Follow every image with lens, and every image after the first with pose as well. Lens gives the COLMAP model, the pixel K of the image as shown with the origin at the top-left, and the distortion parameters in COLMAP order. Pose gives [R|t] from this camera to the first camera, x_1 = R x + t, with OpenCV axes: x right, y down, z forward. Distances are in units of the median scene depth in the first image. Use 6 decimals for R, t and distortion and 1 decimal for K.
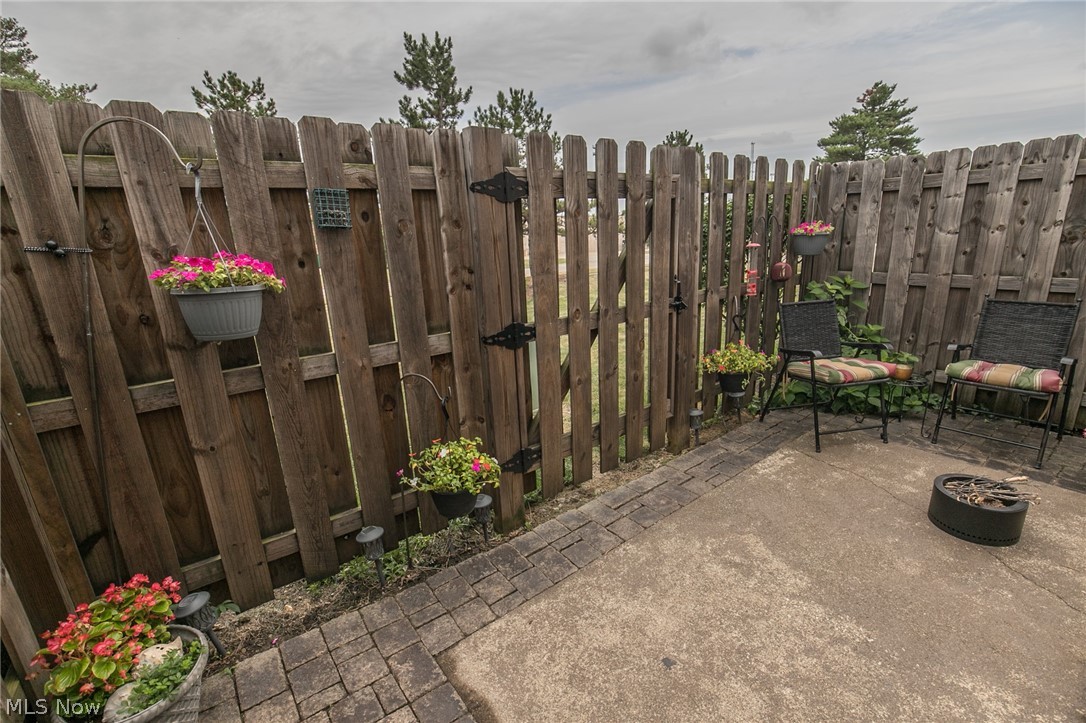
lens RADIAL K [[491.3, 0, 550.3], [0, 491.3, 369.4], [0, 0, 1]] dist [-0.017731, 0.004815]
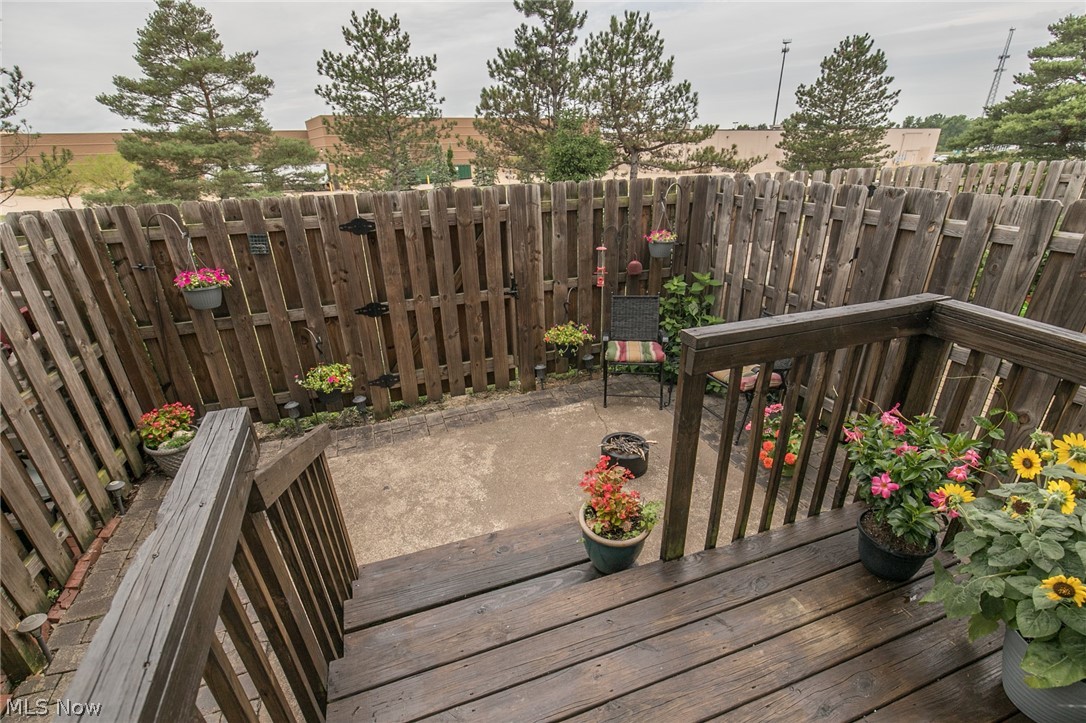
lens RADIAL K [[491.3, 0, 547.1], [0, 491.3, 368.5], [0, 0, 1]] dist [-0.017731, 0.004815]
pose [[0.954704, 0.142617, -0.261152, 0.784915], [-0.099757, 0.980269, 0.170648, -0.174438], [0.280337, -0.136867, 0.950094, -0.395706]]
